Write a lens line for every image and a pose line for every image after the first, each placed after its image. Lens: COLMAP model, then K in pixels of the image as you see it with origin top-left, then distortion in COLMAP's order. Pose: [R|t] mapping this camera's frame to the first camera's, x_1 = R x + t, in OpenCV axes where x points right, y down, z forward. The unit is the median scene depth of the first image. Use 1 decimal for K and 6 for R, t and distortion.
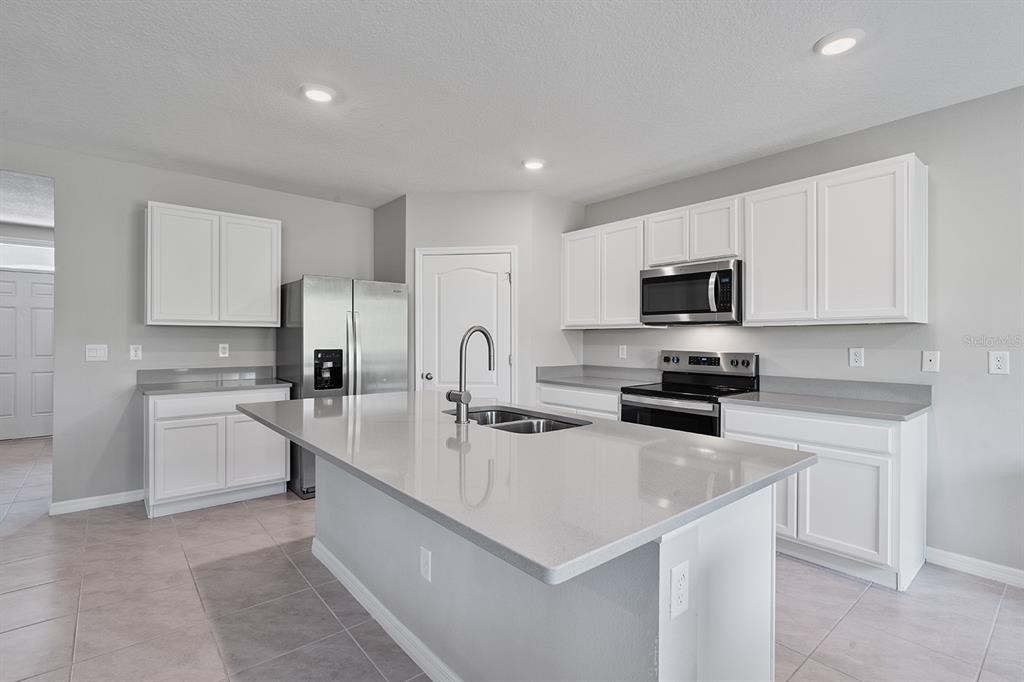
lens RADIAL K [[477.3, 0, 512.0], [0, 477.3, 341.0], [0, 0, 1]] dist [0.002115, 0.000301]
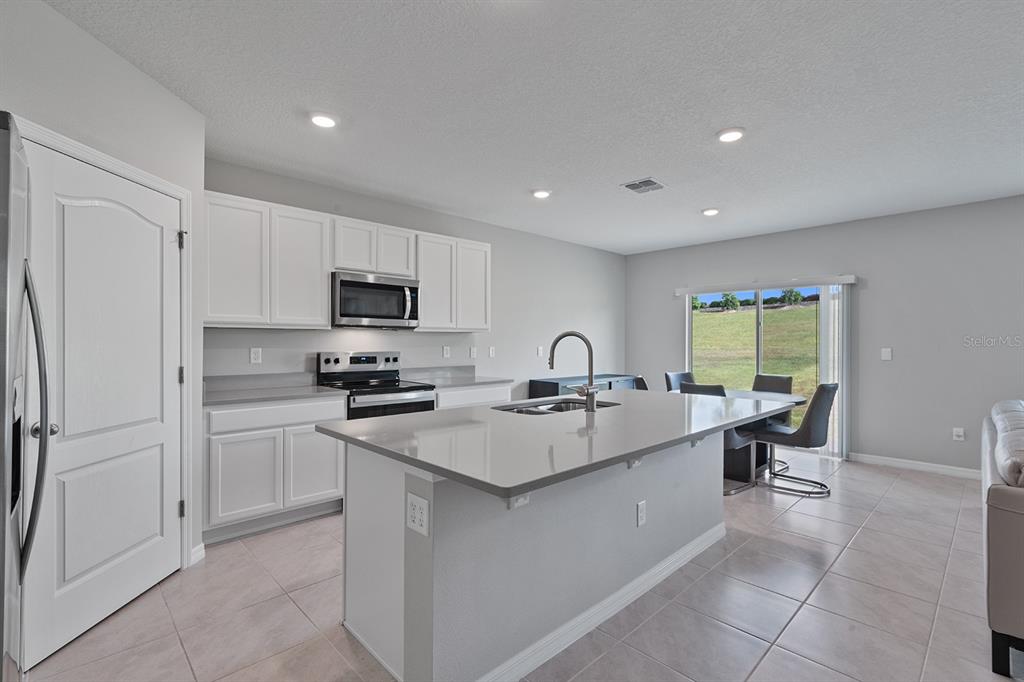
lens RADIAL K [[467.8, 0, 512.0], [0, 467.8, 341.0], [0, 0, 1]] dist [0.001408, 0.000207]
pose [[-0.064681, -0.004707, 0.997895, -0.708708], [-0.000196, 0.999989, 0.004704, -0.008708], [-0.997906, 0.000108, -0.064681, 0.702314]]
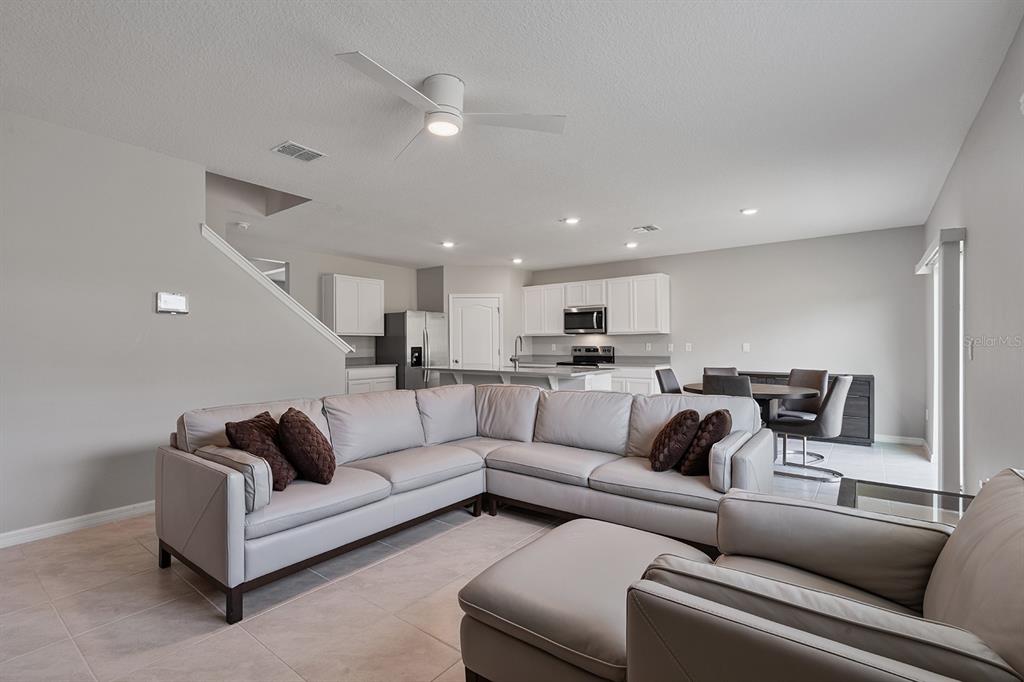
lens RADIAL K [[467.8, 0, 512.0], [0, 467.8, 341.0], [0, 0, 1]] dist [0.001408, 0.000207]
pose [[0.974737, -0.007308, 0.223238, -0.434996], [0.010254, 0.999875, -0.012037, 0.020653], [-0.223122, 0.014022, 0.974690, -1.015164]]
